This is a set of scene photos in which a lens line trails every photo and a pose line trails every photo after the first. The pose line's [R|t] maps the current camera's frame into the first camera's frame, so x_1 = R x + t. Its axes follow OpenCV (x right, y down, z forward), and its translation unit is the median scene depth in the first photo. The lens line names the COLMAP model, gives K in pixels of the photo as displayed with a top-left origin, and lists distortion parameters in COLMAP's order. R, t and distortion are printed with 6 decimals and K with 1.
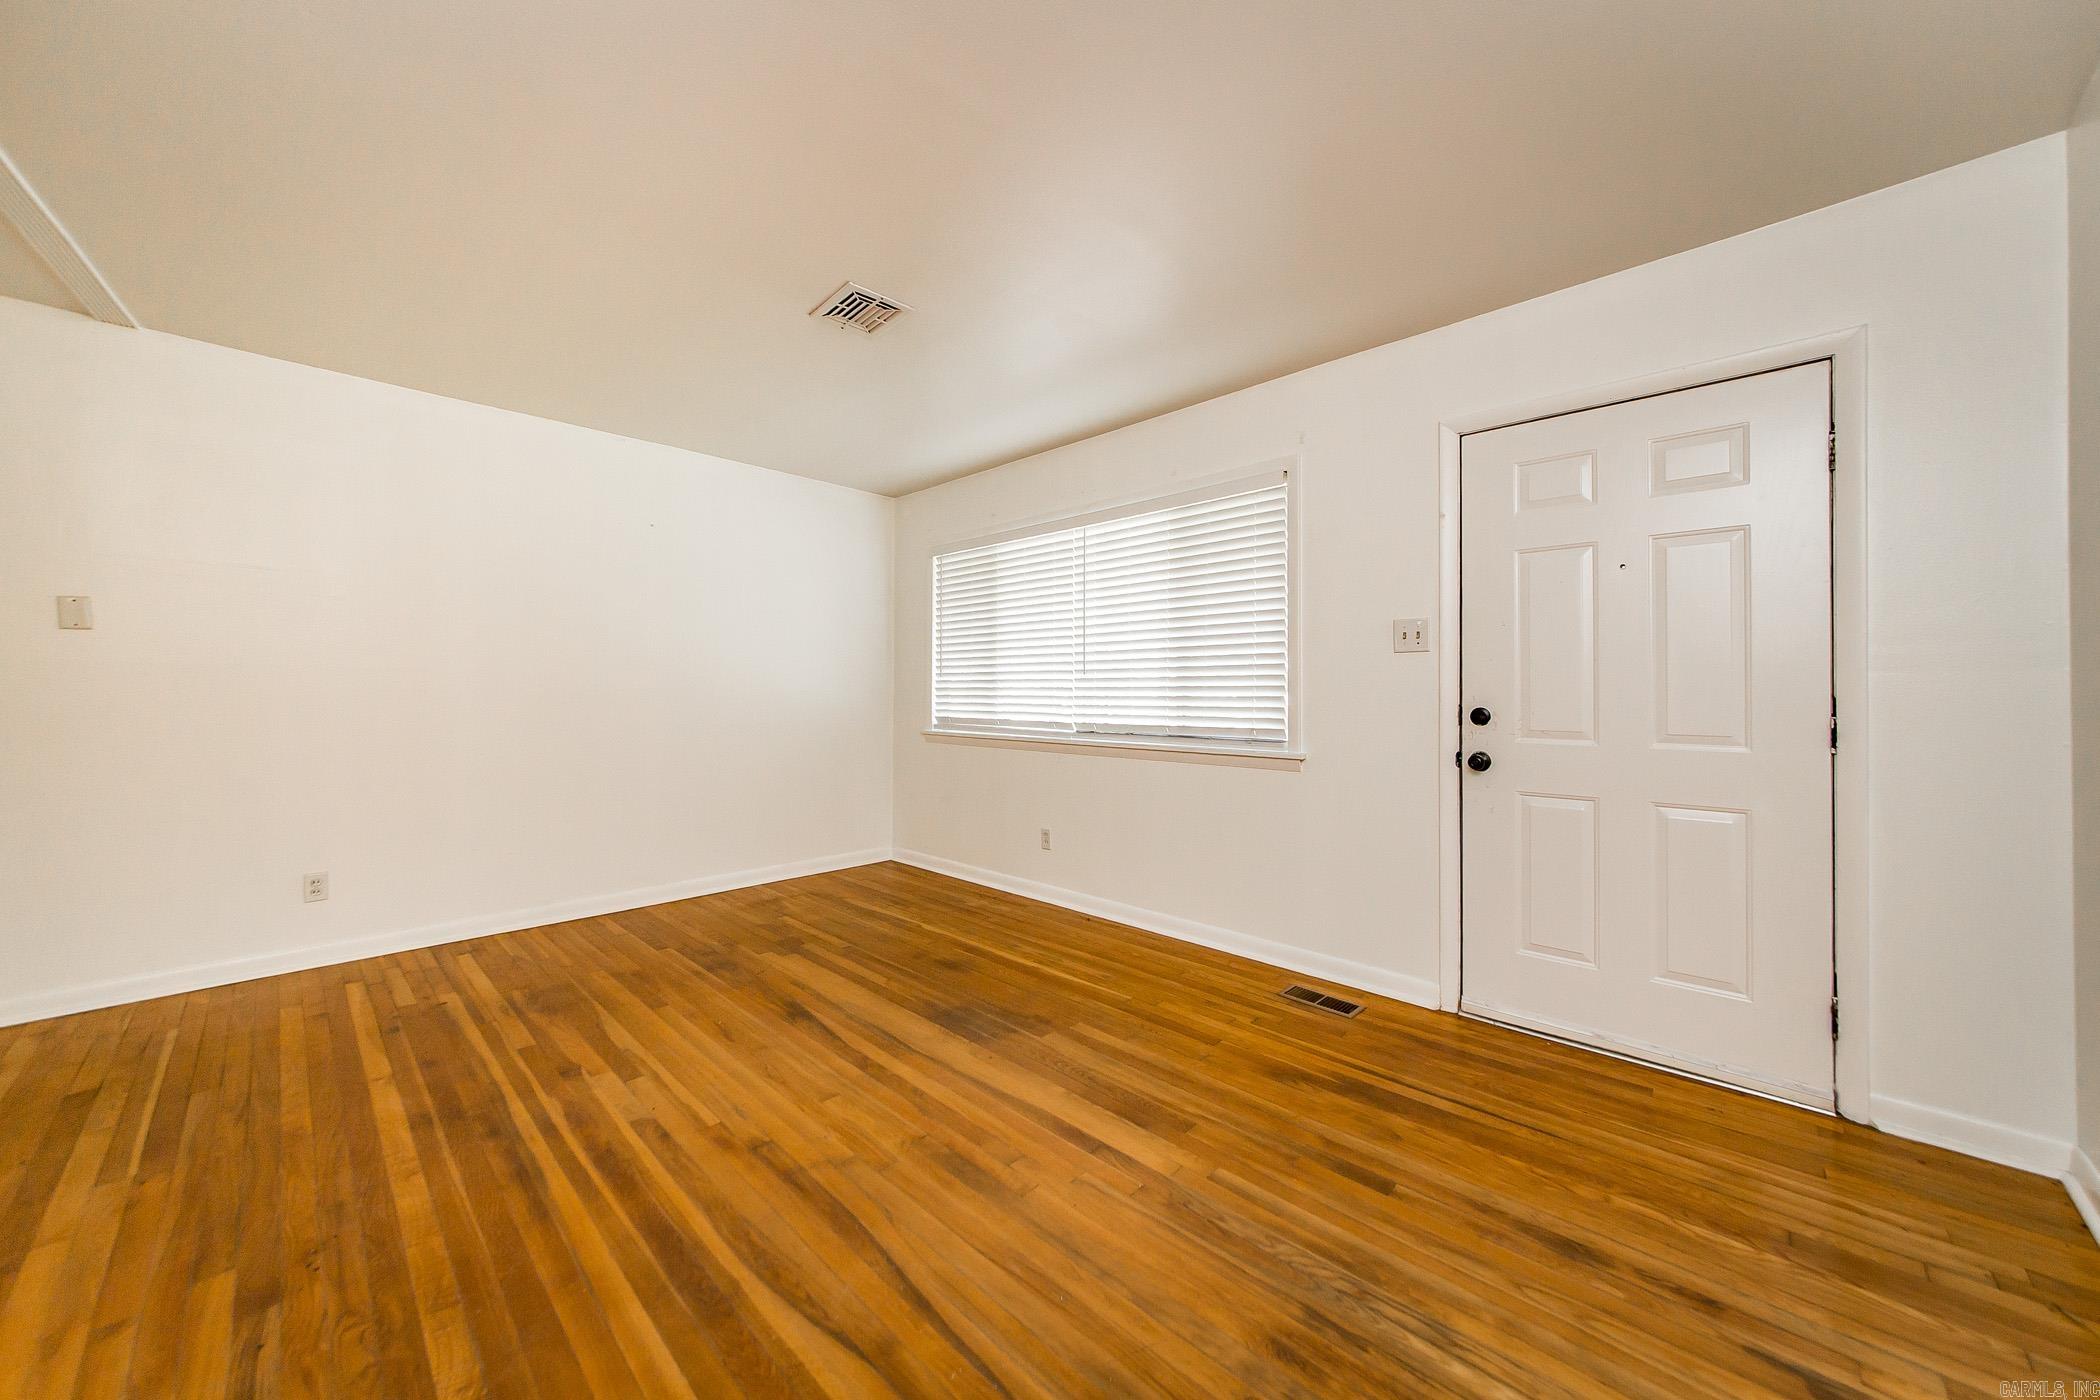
lens RADIAL K [[748.7, 0, 1057.1], [0, 748.7, 696.9], [0, 0, 1]] dist [-0.003664, -0.000016]
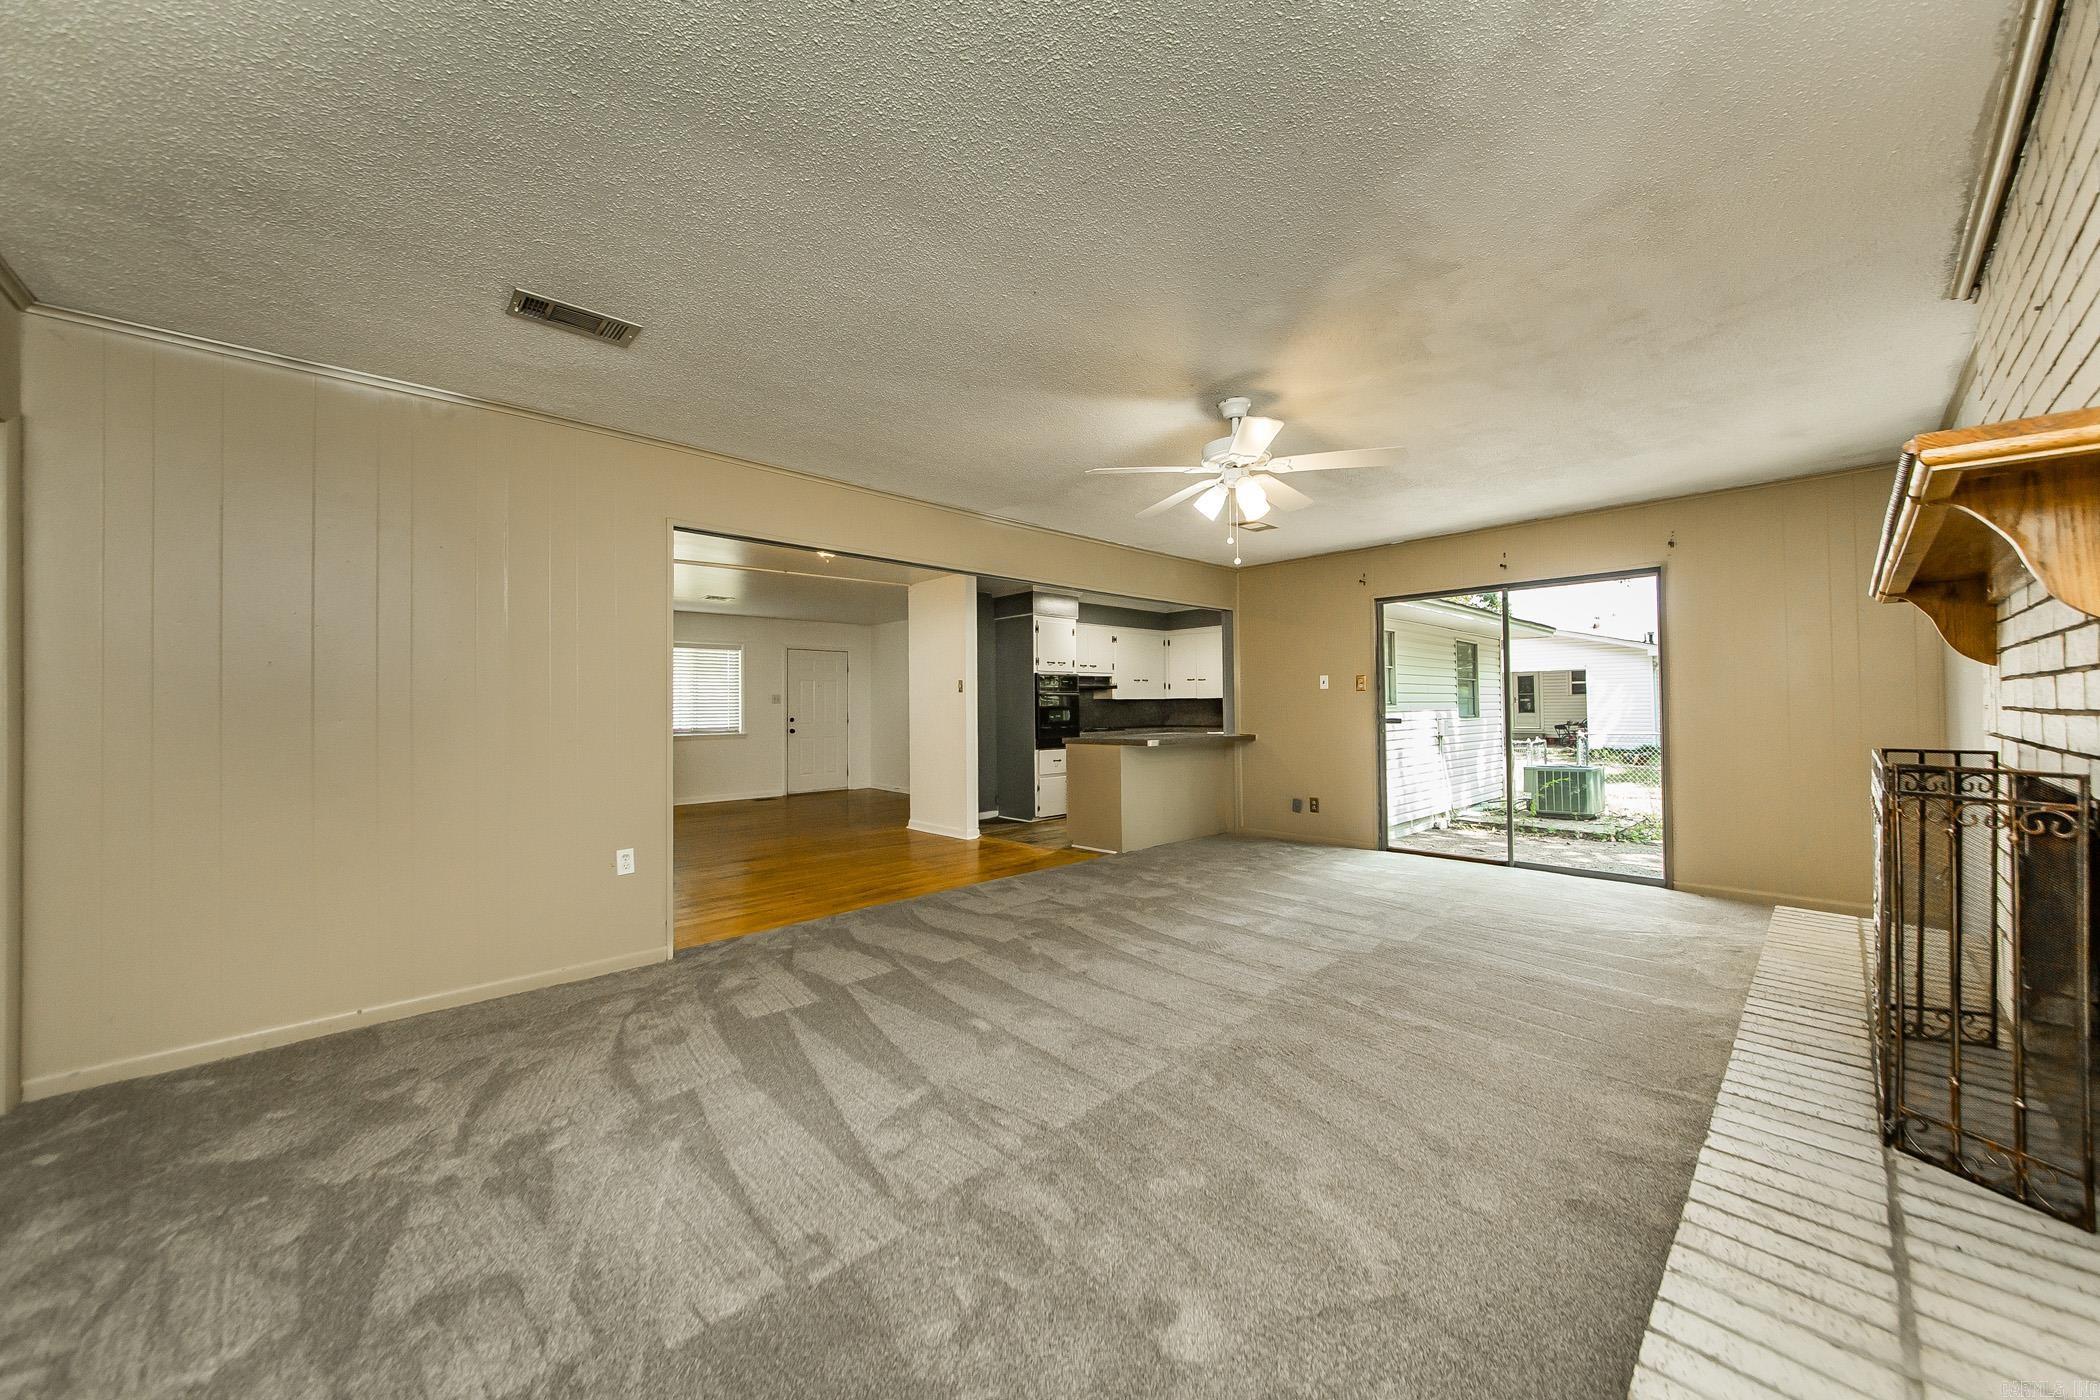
lens RADIAL K [[748.7, 0, 1057.1], [0, 748.7, 696.9], [0, 0, 1]] dist [-0.003664, -0.000016]
pose [[0.048938, 0.007824, 0.998771, -3.457901], [0.020784, 0.999745, -0.008850, -0.039204], [-0.998586, 0.021191, 0.048763, -0.622952]]
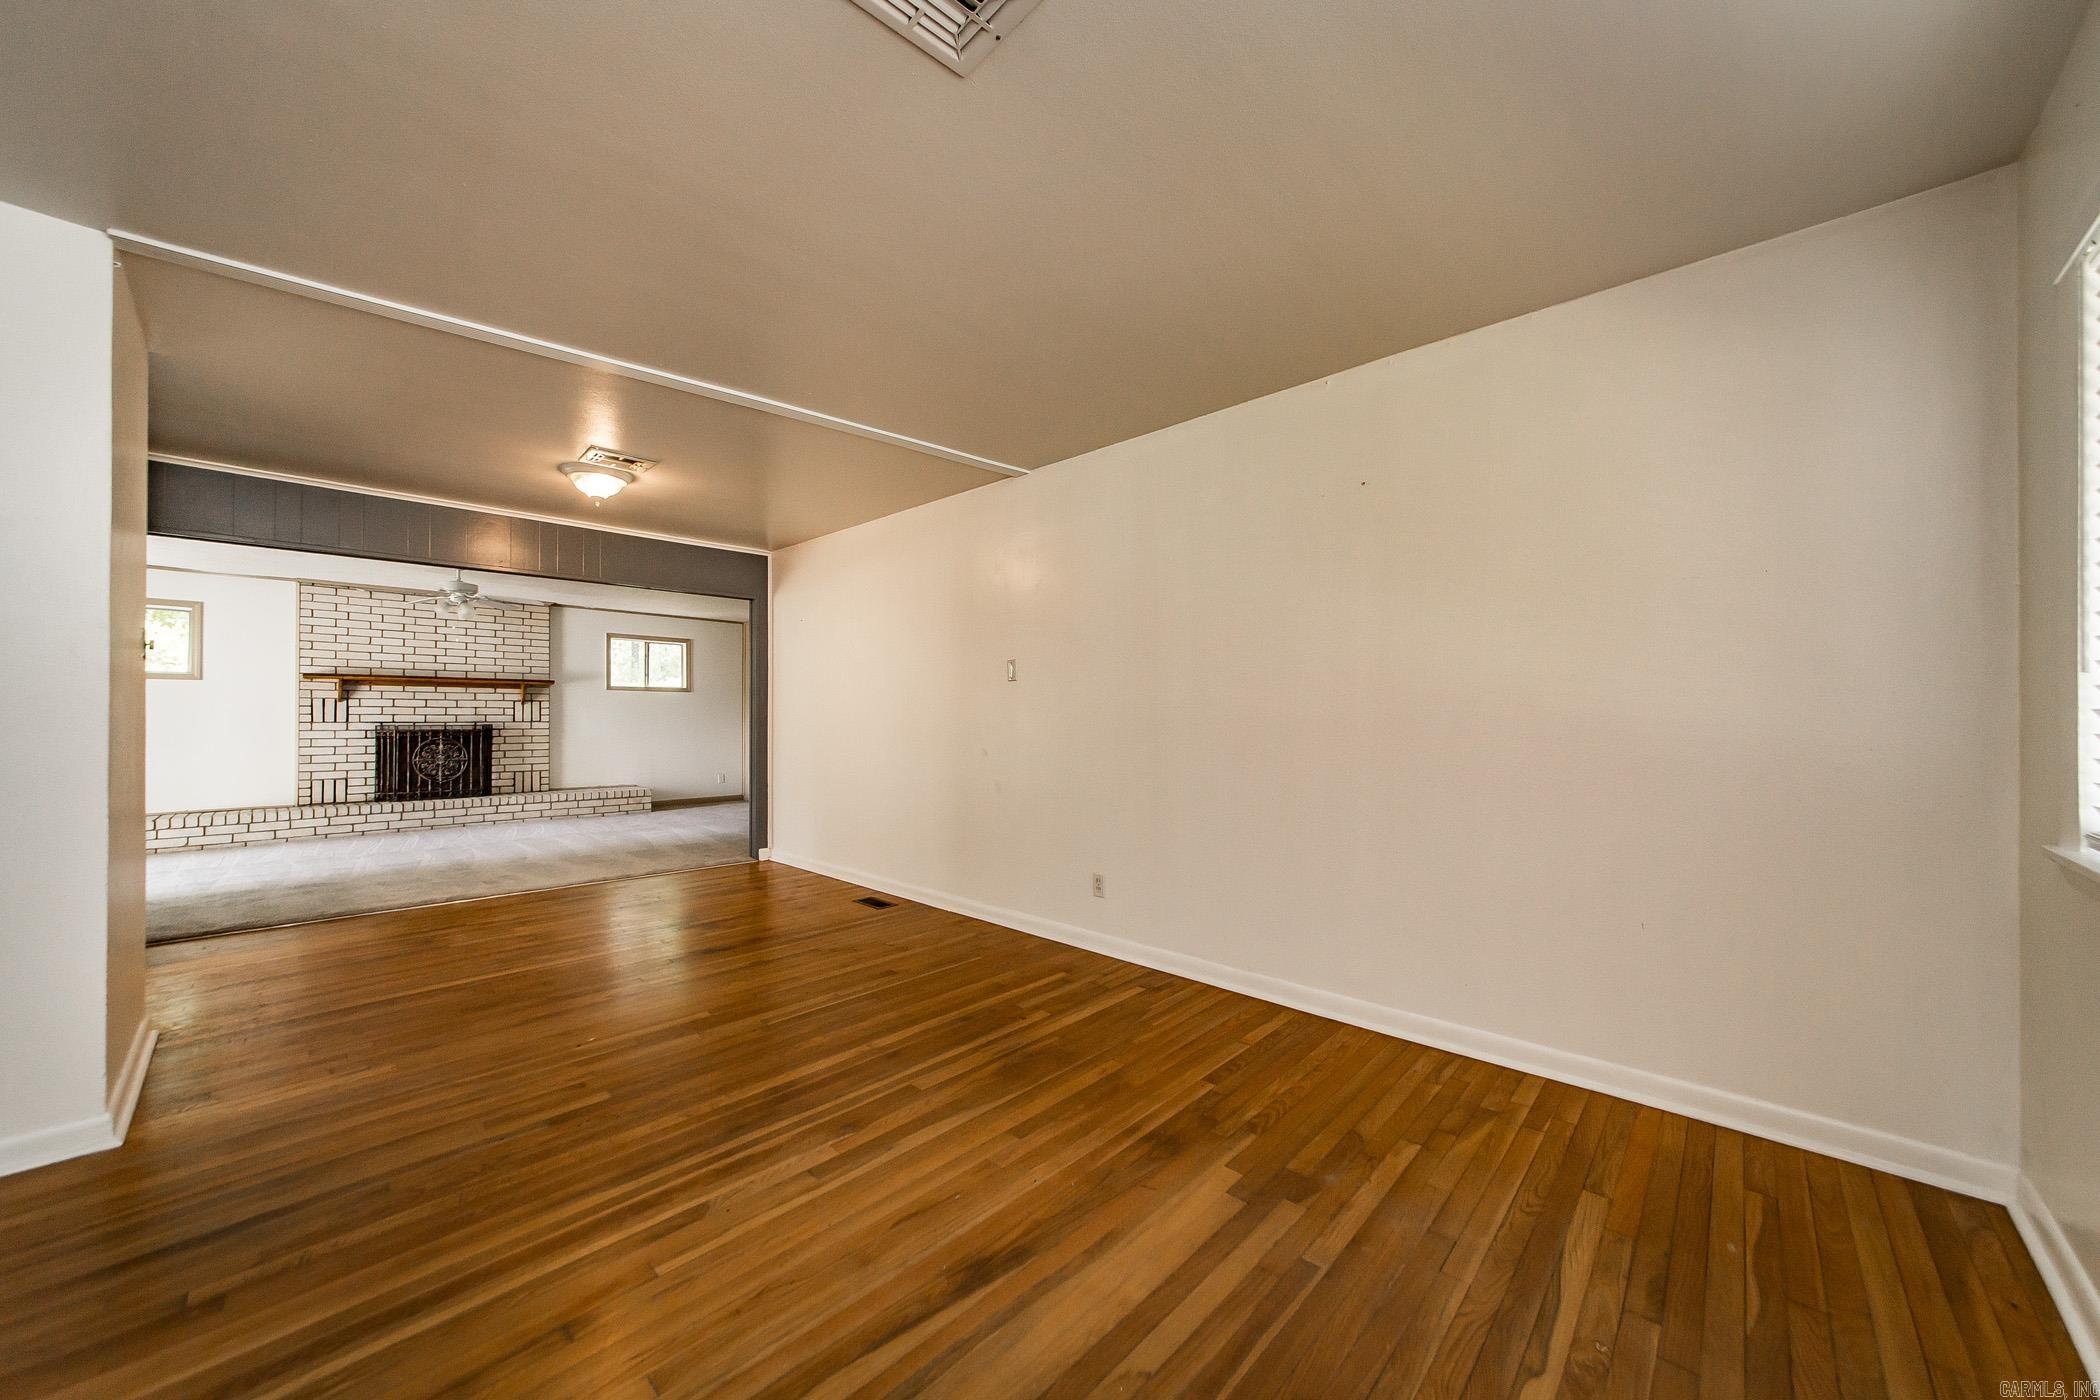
lens RADIAL K [[757.2, 0, 1036.4], [0, 757.2, 715.3], [0, 0, 1]] dist [-0.009235, 0.000028]
pose [[-0.007086, -0.006125, -0.999956, 0.252052], [-0.008118, 0.999949, -0.006068, -0.006954], [0.999942, 0.008075, -0.007135, 1.082601]]
